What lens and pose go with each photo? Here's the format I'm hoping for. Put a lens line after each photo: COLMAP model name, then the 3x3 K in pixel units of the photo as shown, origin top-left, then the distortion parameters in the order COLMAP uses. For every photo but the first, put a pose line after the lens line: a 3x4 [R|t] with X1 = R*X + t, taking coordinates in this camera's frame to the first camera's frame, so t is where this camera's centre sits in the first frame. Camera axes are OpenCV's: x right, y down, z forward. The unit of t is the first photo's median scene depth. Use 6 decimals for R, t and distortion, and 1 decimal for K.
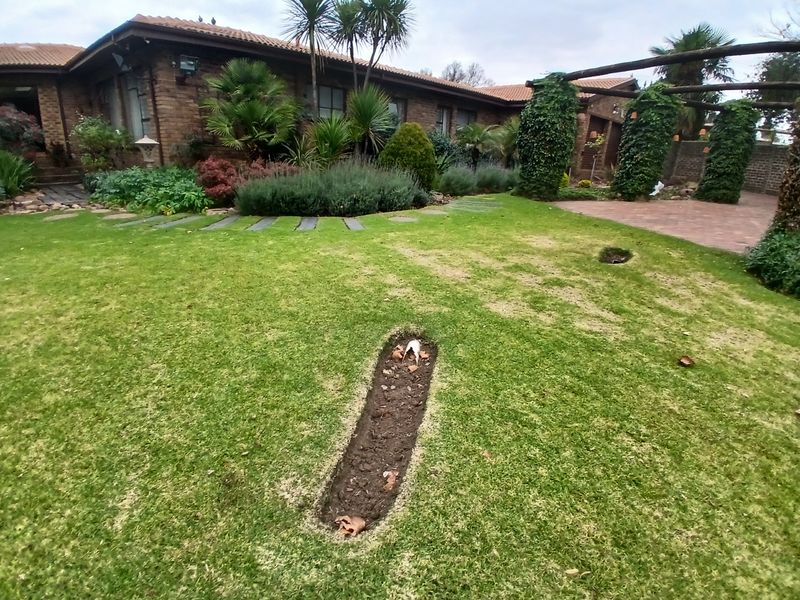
lens RADIAL K [[391.4, 0, 400.0], [0, 391.4, 300.0], [0, 0, 1]] dist [0.002027, -0.039259]
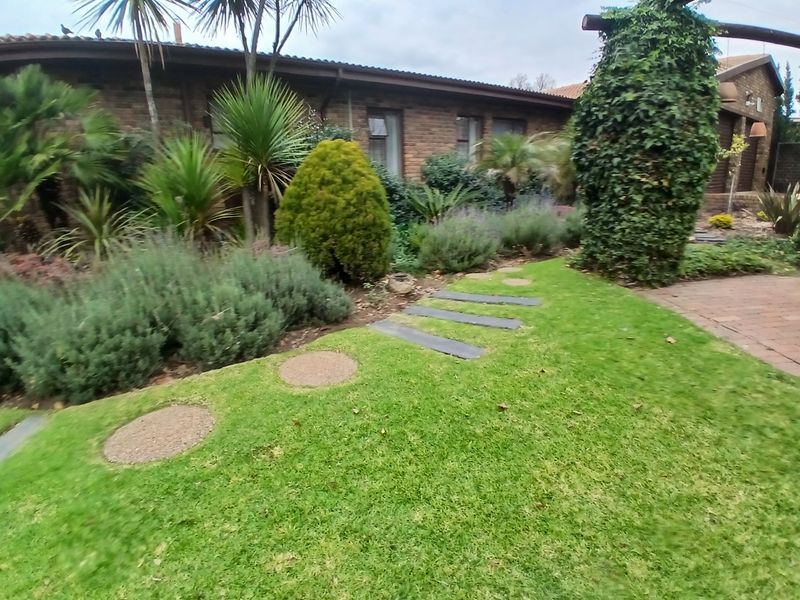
lens RADIAL K [[391.4, 0, 400.0], [0, 391.4, 300.0], [0, 0, 1]] dist [0.002027, -0.039259]
pose [[0.978052, -0.019277, -0.207468, 0.200038], [0.005033, 0.997607, -0.068963, -0.218607], [0.208301, 0.066405, 0.975808, 0.547557]]
